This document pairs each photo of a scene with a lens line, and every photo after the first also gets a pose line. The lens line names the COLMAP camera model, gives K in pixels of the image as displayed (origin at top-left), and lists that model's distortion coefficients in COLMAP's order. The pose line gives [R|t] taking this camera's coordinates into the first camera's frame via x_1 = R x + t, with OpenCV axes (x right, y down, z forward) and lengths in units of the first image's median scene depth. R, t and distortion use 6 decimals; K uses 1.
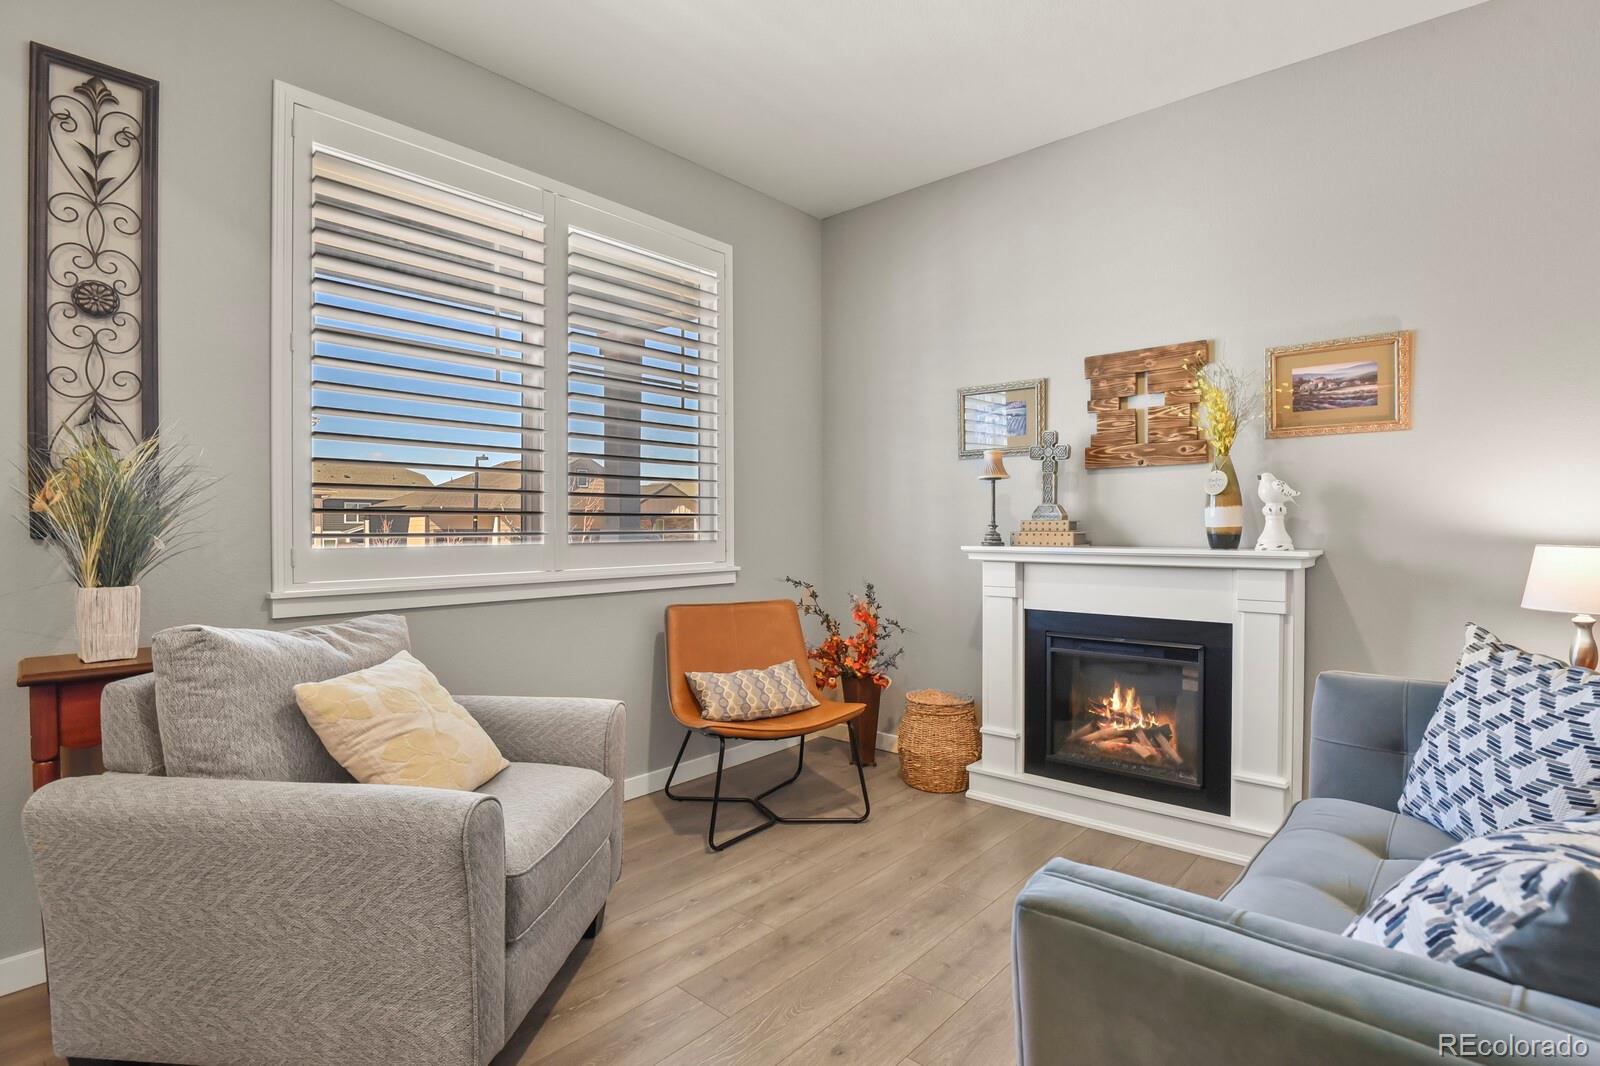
lens RADIAL K [[781.5, 0, 799.9], [0, 781.5, 532.2], [0, 0, 1]] dist [-0.015951, -0.004357]
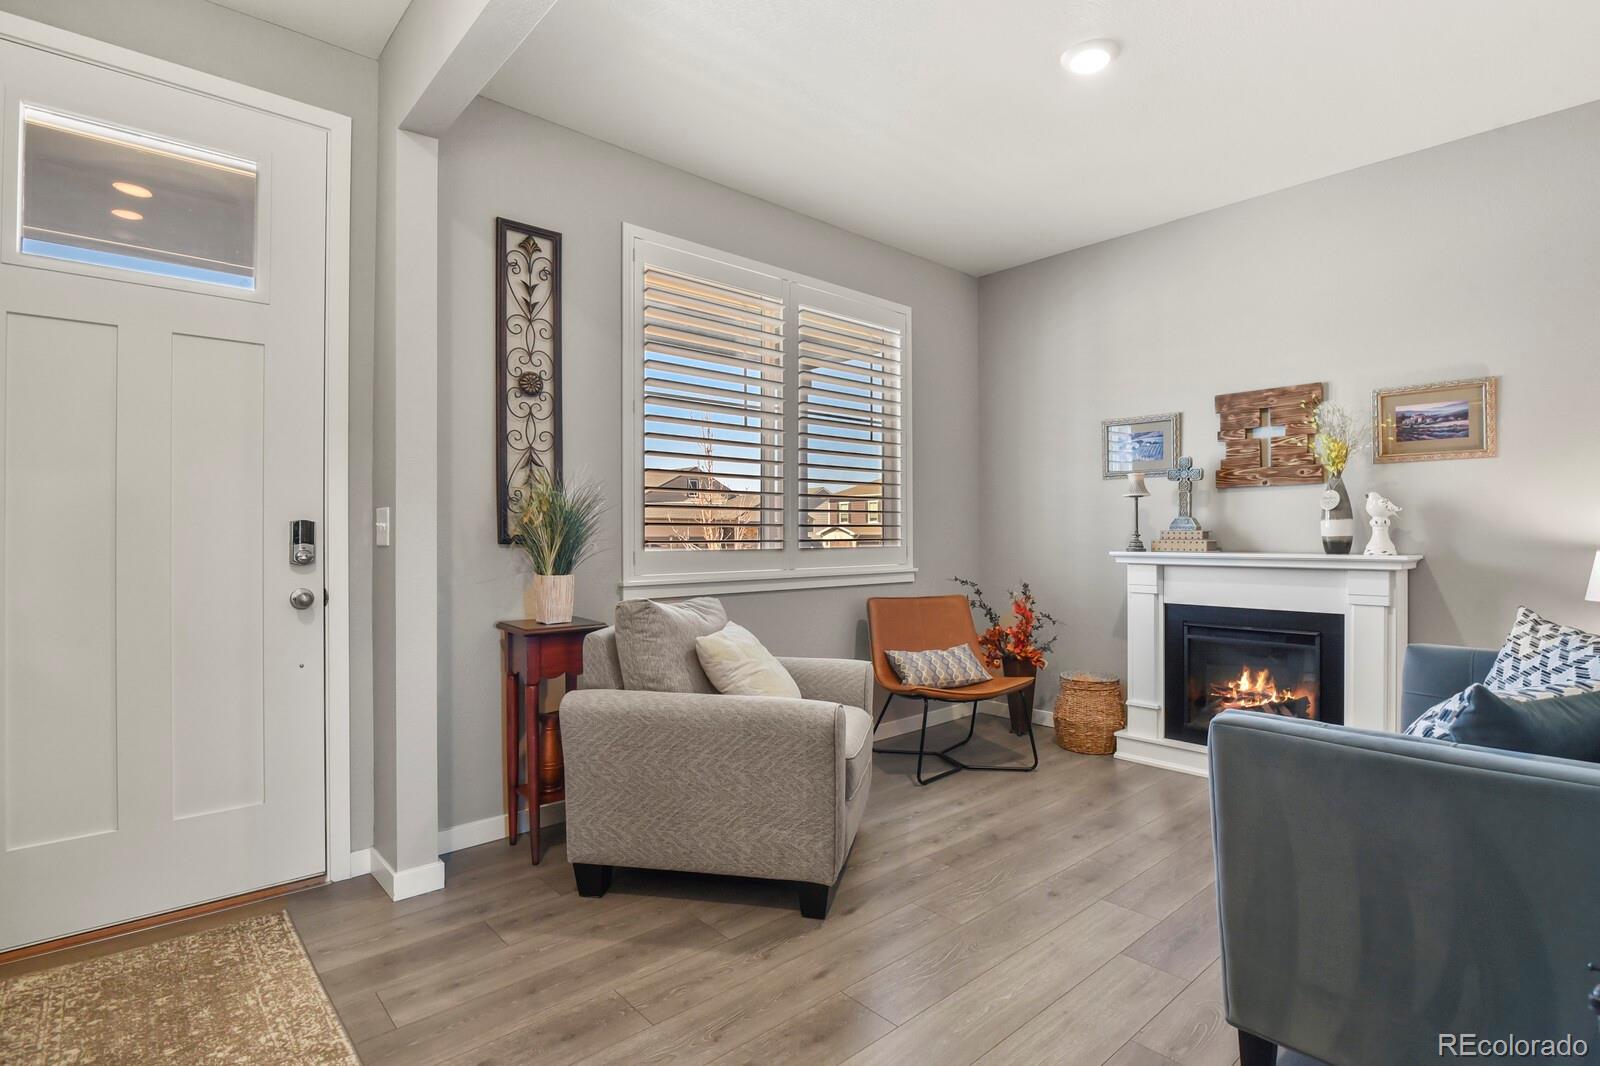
lens RADIAL K [[781.5, 0, 801.2], [0, 781.5, 532.2], [0, 0, 1]] dist [-0.015951, -0.004357]
pose [[0.992918, -0.000278, -0.118802, -0.206037], [-0.000960, 0.999946, -0.010363, 0.000799], [0.118798, 0.010403, 0.992864, -0.434486]]
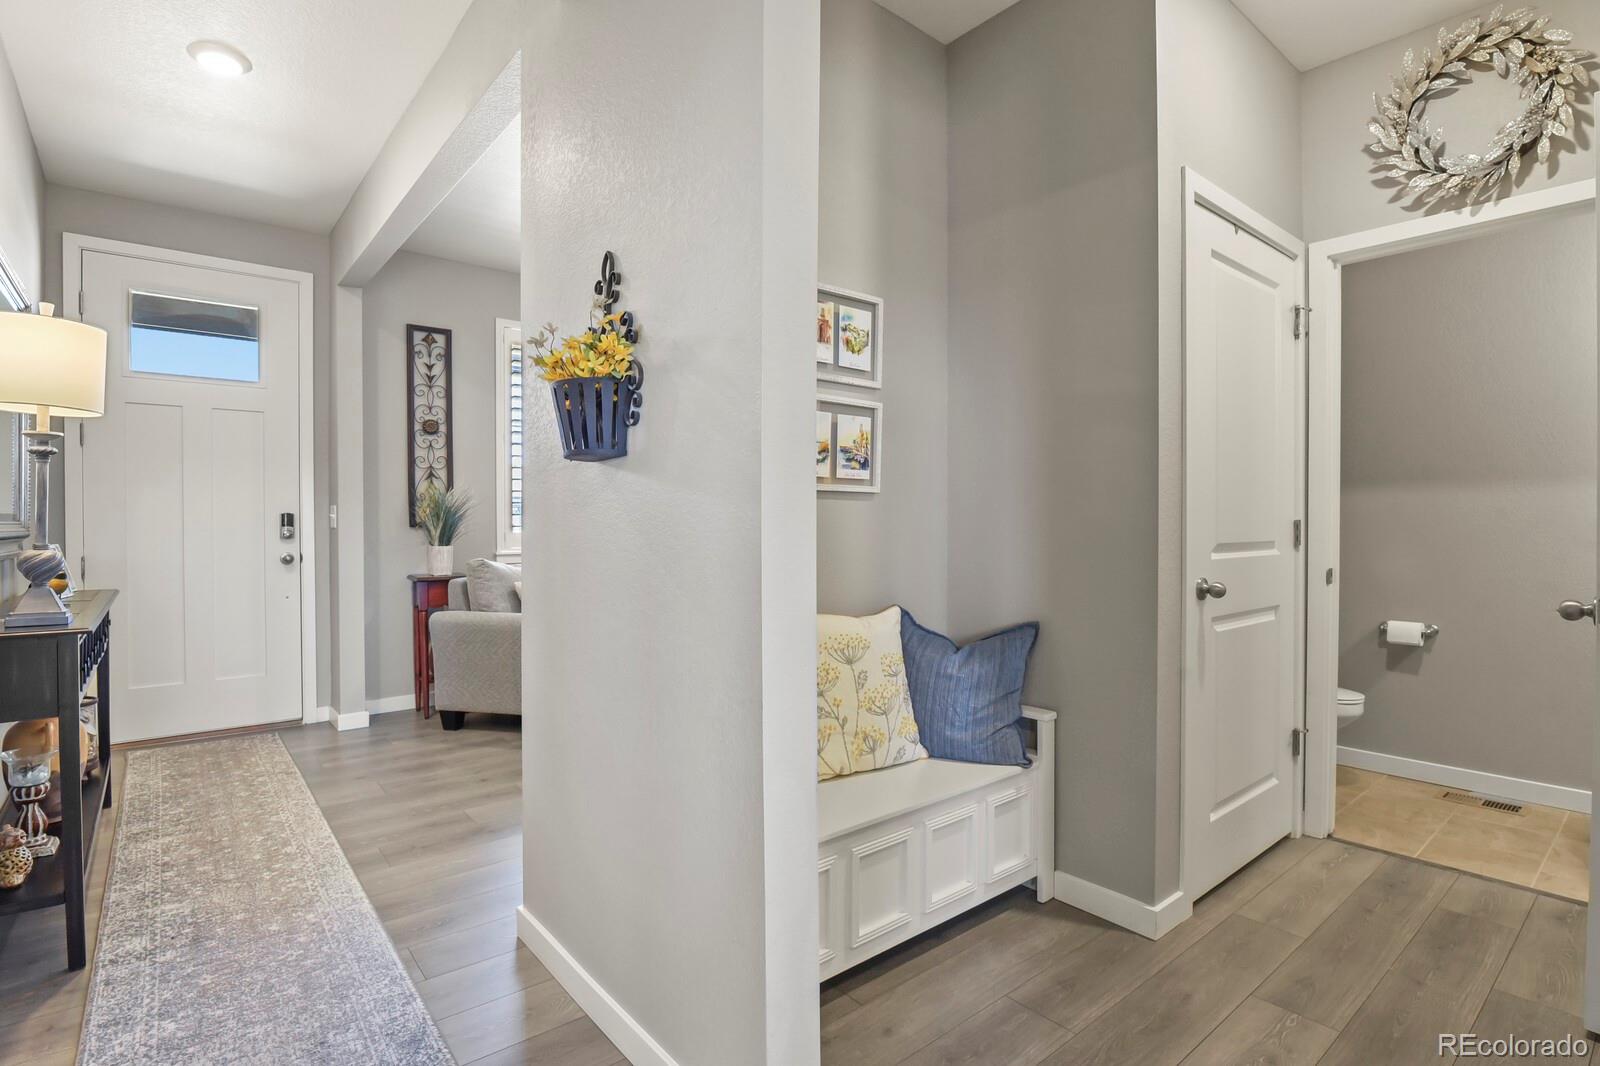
lens RADIAL K [[781.5, 0, 797.4], [0, 781.5, 532.8], [0, 0, 1]] dist [-0.015951, -0.004357]
pose [[0.987678, 0.002793, -0.156476, 0.574835], [-0.001809, 0.999978, 0.006428, 0.008133], [0.156490, -0.006066, 0.987661, -1.185424]]
